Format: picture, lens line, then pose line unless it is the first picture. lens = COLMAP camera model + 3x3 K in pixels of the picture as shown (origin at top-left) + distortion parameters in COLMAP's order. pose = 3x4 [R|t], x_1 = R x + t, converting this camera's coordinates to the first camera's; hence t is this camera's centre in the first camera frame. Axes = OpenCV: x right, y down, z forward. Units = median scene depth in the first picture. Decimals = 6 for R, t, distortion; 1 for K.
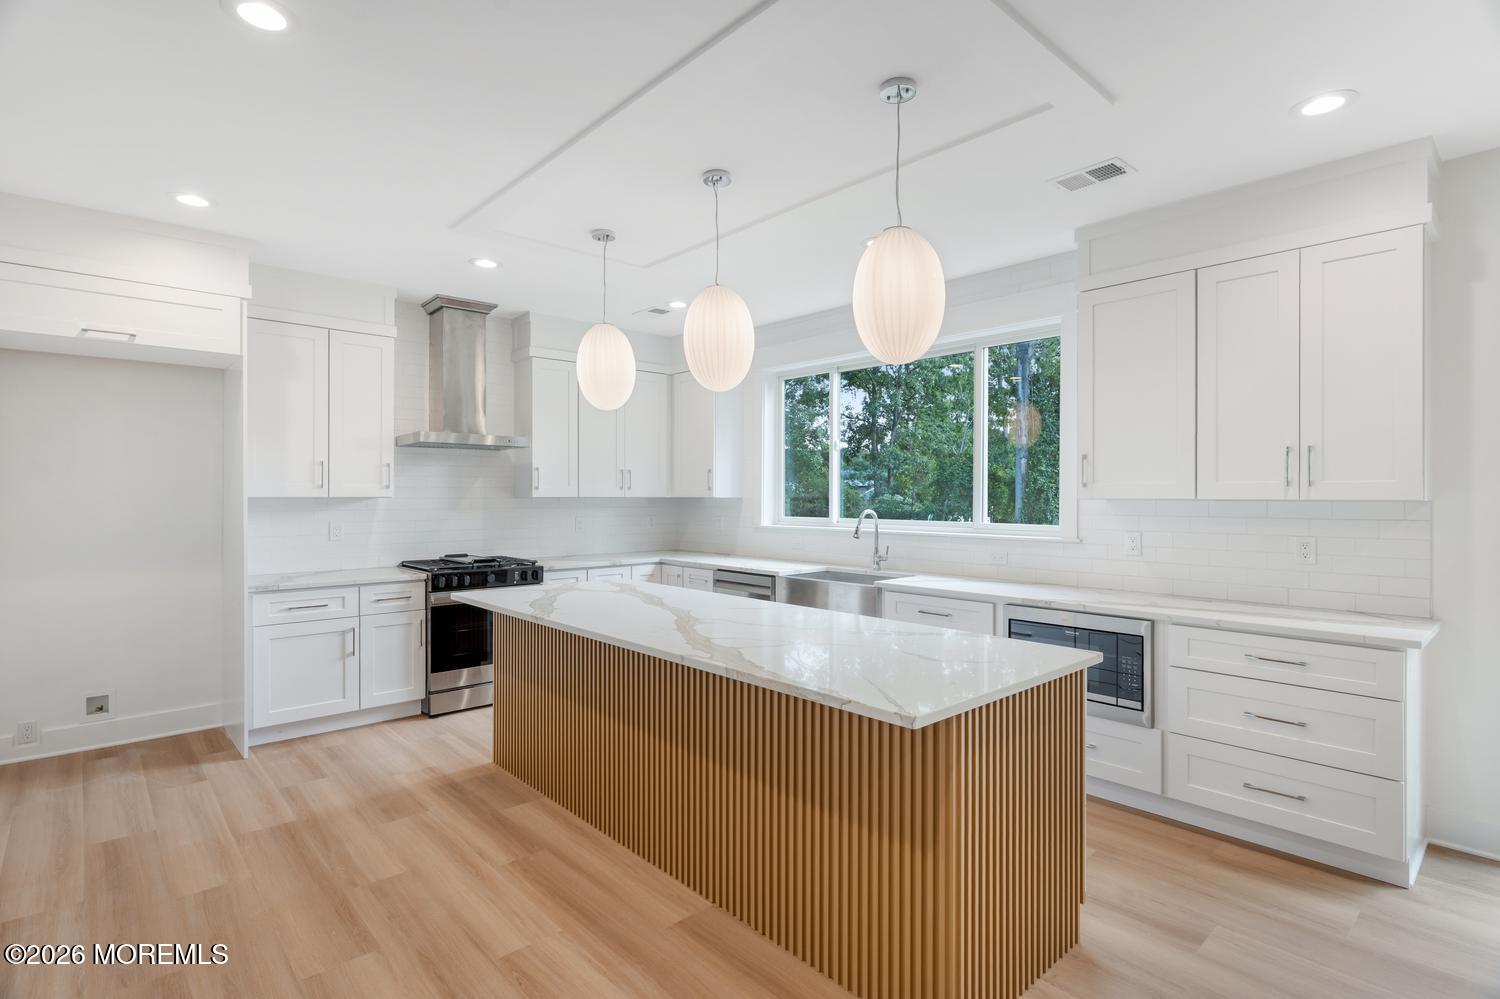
lens RADIAL K [[743.8, 0, 750.0], [0, 743.8, 499.5], [0, 0, 1]] dist [-0.003689, -0.000125]
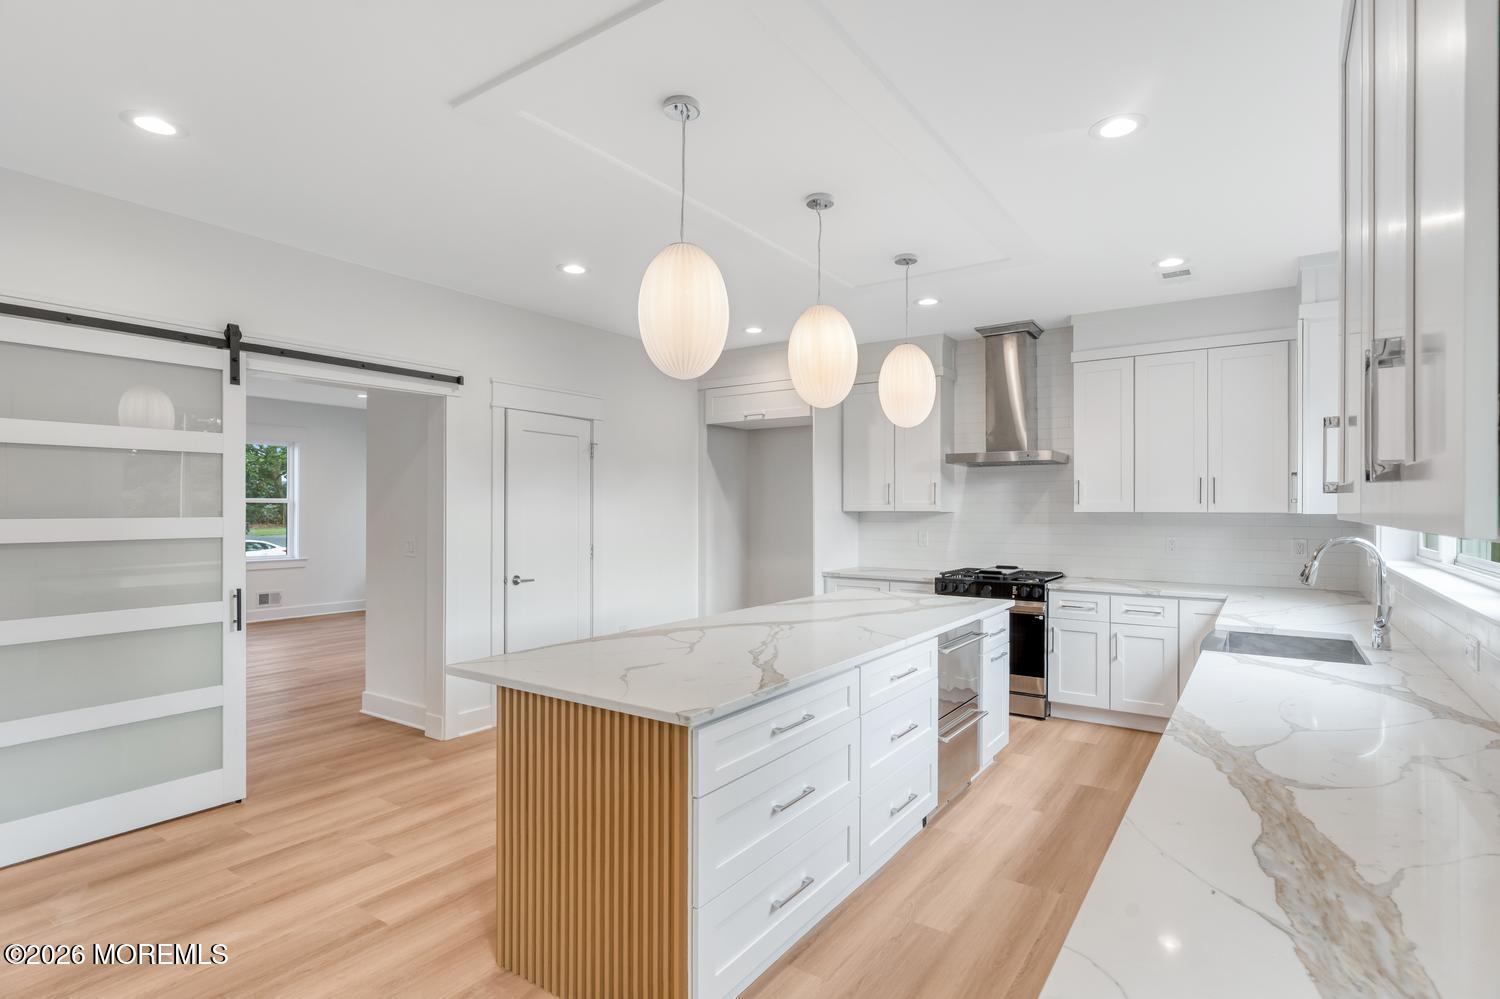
lens RADIAL K [[753.2, 0, 756.0], [0, 753.2, 513.1], [0, 0, 1]] dist [-0.002939, -0.000006]
pose [[0.231231, 0.004492, -0.972889, 0.705407], [-0.006192, 0.999976, 0.003145, -0.003045], [0.972879, 0.005297, 0.231253, 0.505640]]
